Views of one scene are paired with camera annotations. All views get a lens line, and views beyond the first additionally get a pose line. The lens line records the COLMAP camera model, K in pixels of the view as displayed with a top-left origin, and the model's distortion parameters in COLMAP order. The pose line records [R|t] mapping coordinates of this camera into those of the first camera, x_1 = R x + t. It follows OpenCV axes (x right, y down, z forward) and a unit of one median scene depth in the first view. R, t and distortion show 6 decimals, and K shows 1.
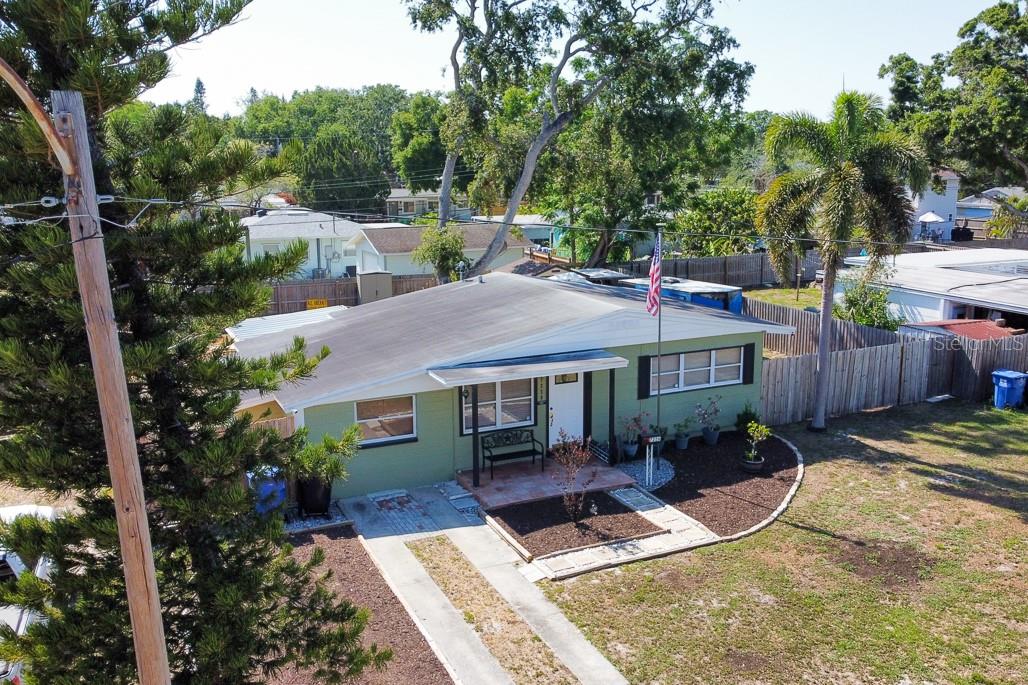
lens RADIAL K [[886.7, 0, 521.0], [0, 886.7, 331.1], [0, 0, 1]] dist [0.004075, -0.011000]
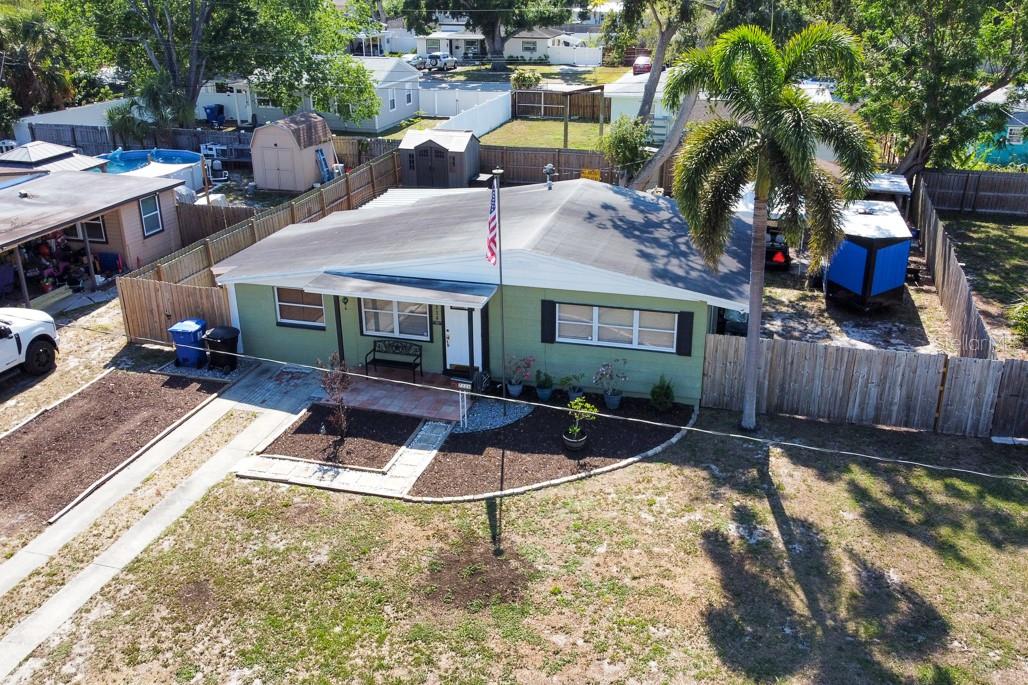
lens RADIAL K [[886.7, 0, 521.0], [0, 886.7, 331.1], [0, 0, 1]] dist [0.004075, -0.011000]
pose [[0.770213, 0.243651, -0.589411, 0.719091], [-0.120231, 0.963050, 0.240995, -0.174089], [0.626351, -0.114752, 0.771049, 0.252213]]
